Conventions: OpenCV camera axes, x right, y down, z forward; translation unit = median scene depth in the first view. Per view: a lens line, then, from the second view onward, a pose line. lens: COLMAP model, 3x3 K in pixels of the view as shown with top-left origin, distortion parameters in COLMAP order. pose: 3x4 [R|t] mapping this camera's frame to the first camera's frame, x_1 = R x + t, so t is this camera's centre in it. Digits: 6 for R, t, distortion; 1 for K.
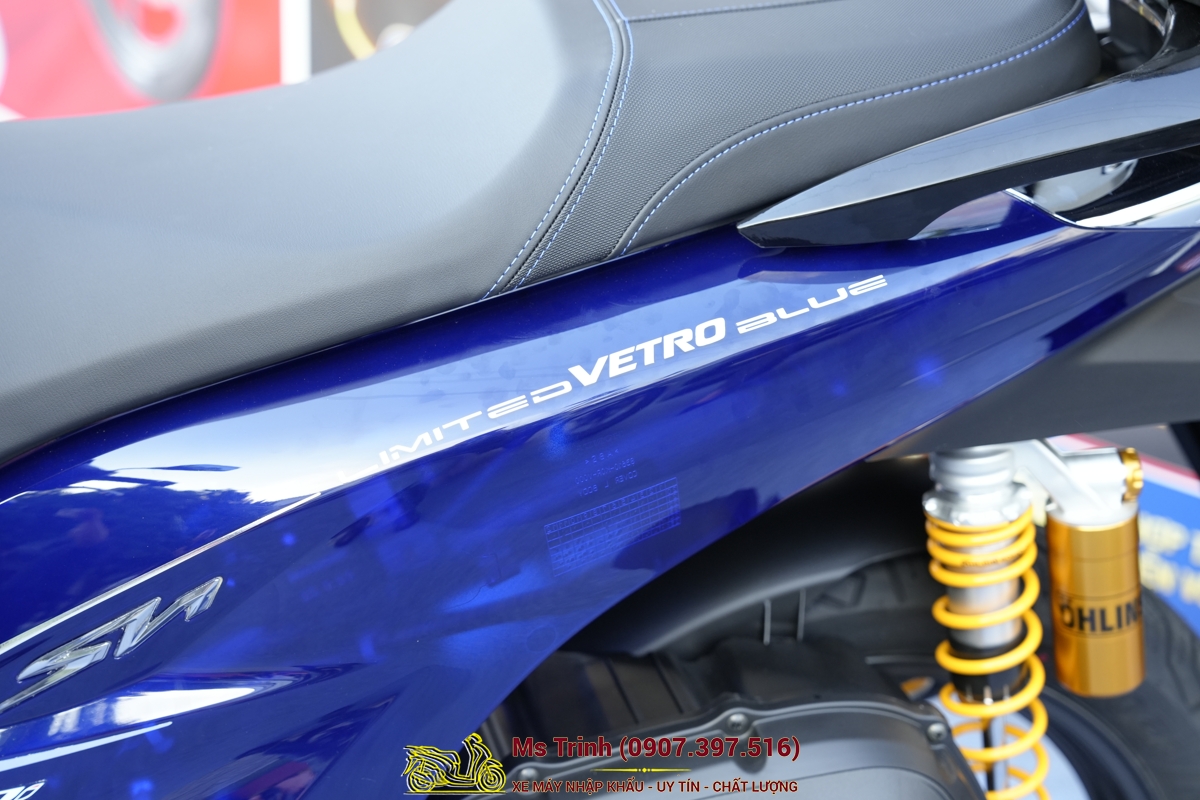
lens RADIAL K [[2285.5, 0, 591.0], [0, 2285.5, 407.1], [0, 0, 1]] dist [0.295116, 0.000000]
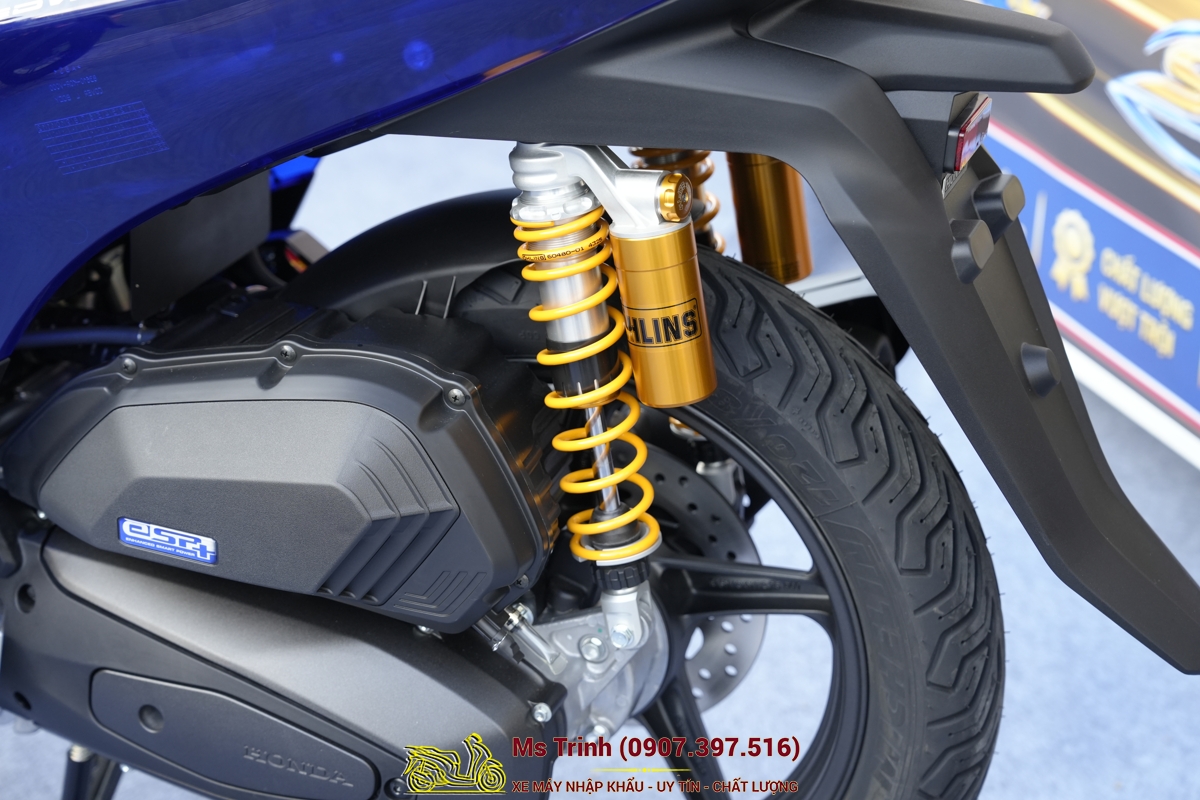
lens RADIAL K [[2285.5, 0, 603.4], [0, 2285.5, 399.7], [0, 0, 1]] dist [0.295116, 0.000000]
pose [[0.848420, 0.165510, -0.502783, 0.851321], [-0.158495, 0.985711, 0.057032, 0.074689], [0.505038, 0.031302, 0.862529, 0.084841]]
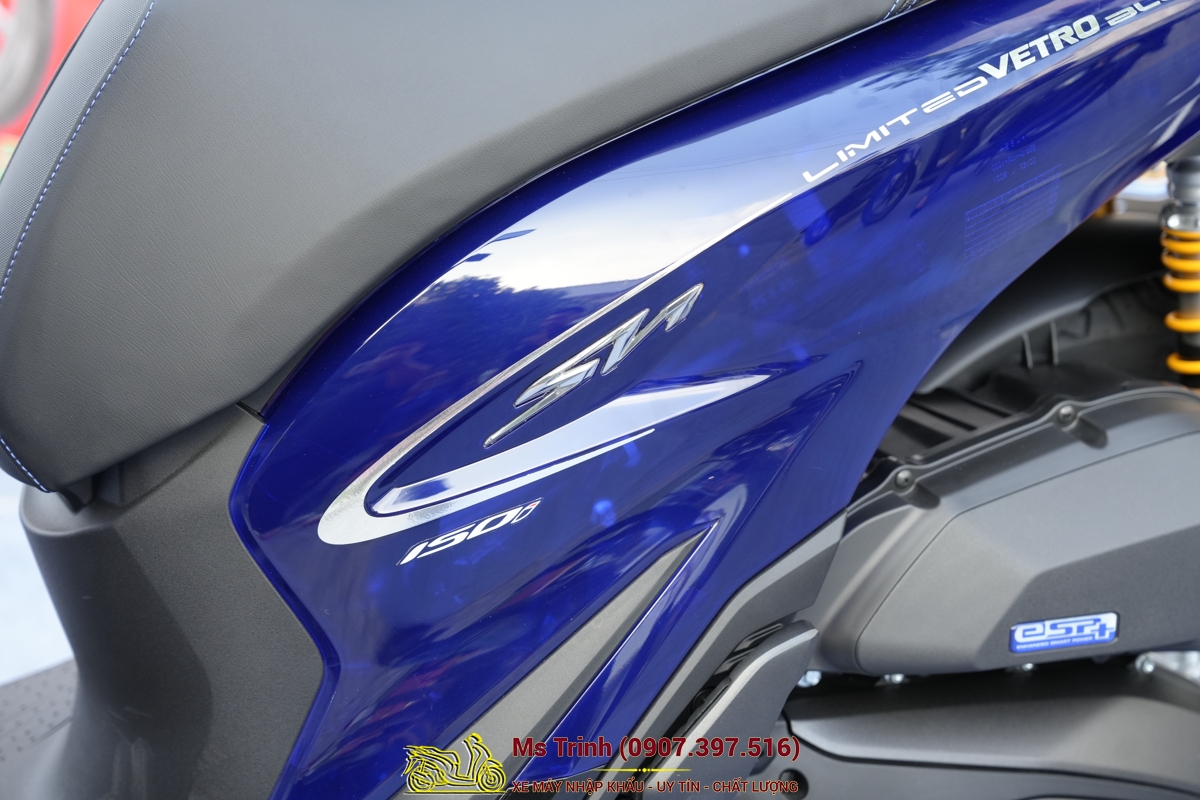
lens RADIAL K [[2285.5, 0, 602.6], [0, 2285.5, 399.0], [0, 0, 1]] dist [0.295116, 0.000000]
pose [[0.969667, -0.111654, 0.217437, -0.433369], [0.124634, 0.991095, -0.046881, 0.167085], [-0.210266, 0.072559, 0.974948, -0.058190]]
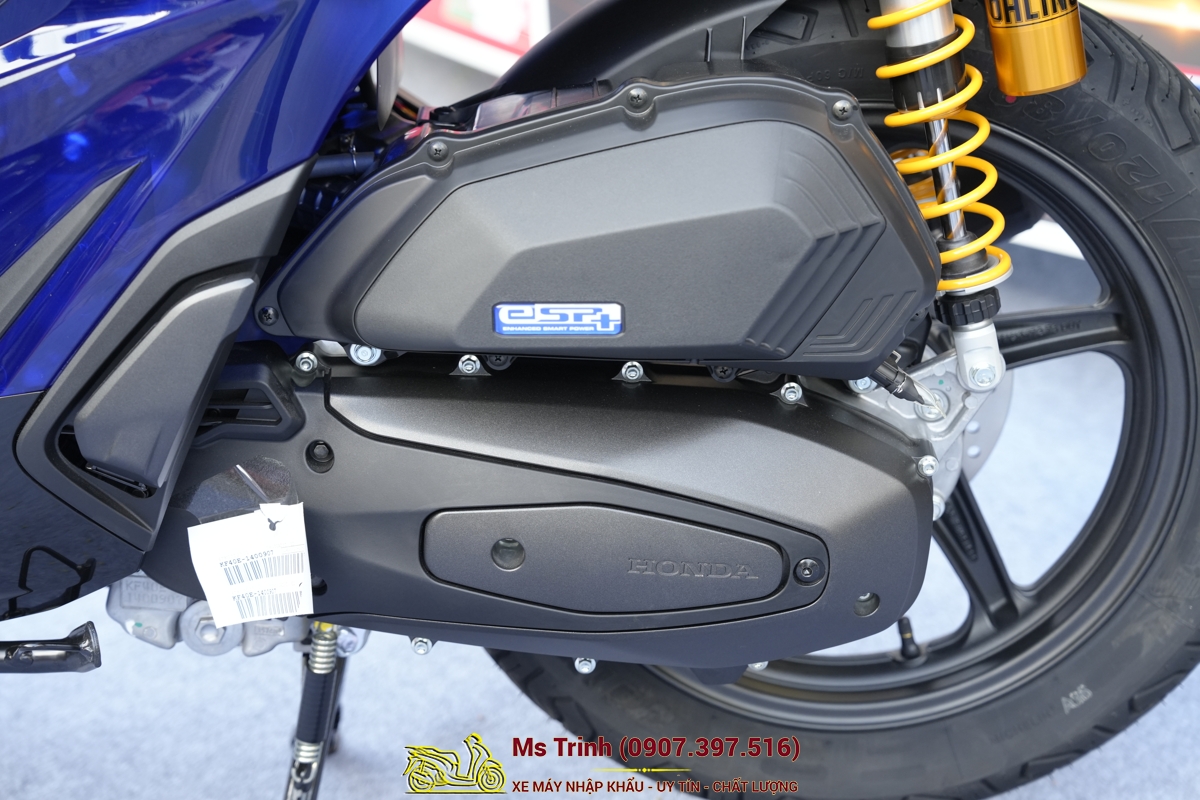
lens RADIAL K [[2285.5, 0, 602.4], [0, 2285.5, 399.5], [0, 0, 1]] dist [0.295116, 0.000000]
pose [[0.976134, -0.025380, -0.215682, 0.290069], [0.015615, 0.998779, -0.046863, 0.348174], [0.216608, 0.042377, 0.975338, -0.010431]]
